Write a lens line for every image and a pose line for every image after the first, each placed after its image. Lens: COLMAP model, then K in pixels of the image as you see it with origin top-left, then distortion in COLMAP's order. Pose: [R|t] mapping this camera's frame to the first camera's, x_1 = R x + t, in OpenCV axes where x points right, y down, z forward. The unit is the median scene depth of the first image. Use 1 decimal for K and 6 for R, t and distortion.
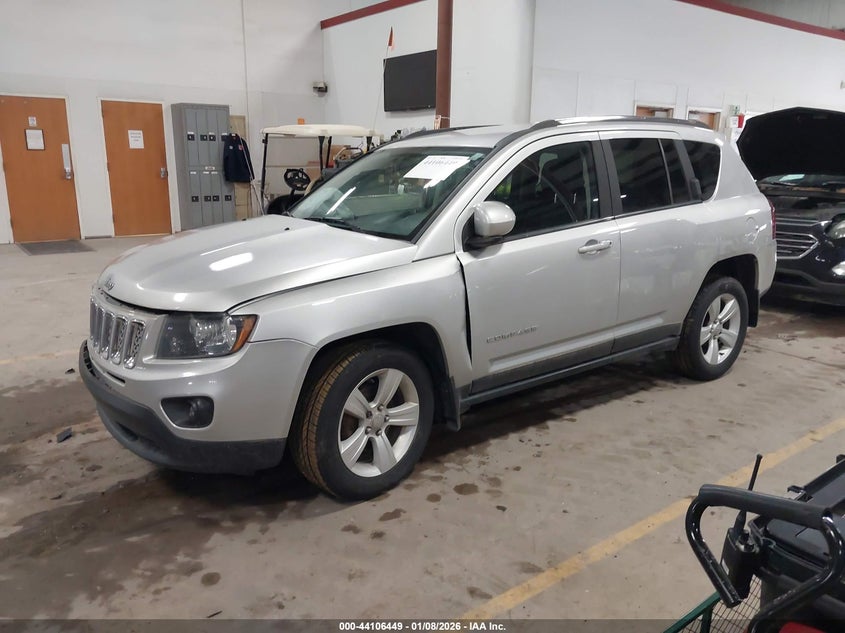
lens RADIAL K [[640.4, 0, 417.9], [0, 640.4, 315.5], [0, 0, 1]] dist [0.043577, -0.101964]
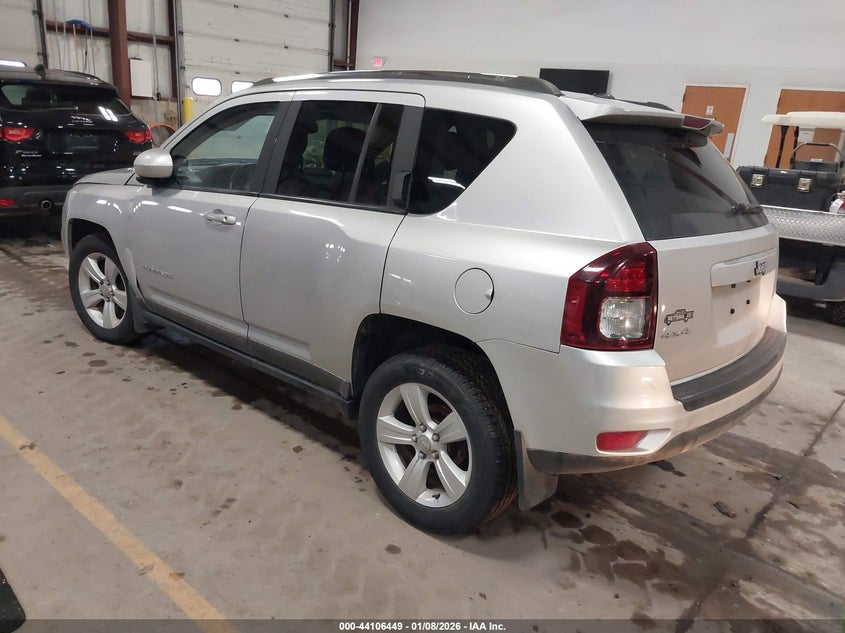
lens RADIAL K [[640.4, 0, 417.9], [0, 640.4, 315.5], [0, 0, 1]] dist [0.043577, -0.101964]
pose [[0.232694, 0.297454, -0.925945, 1.257604], [-0.299068, 0.927832, 0.222903, -0.275121], [0.925425, 0.225053, 0.304860, 1.047760]]
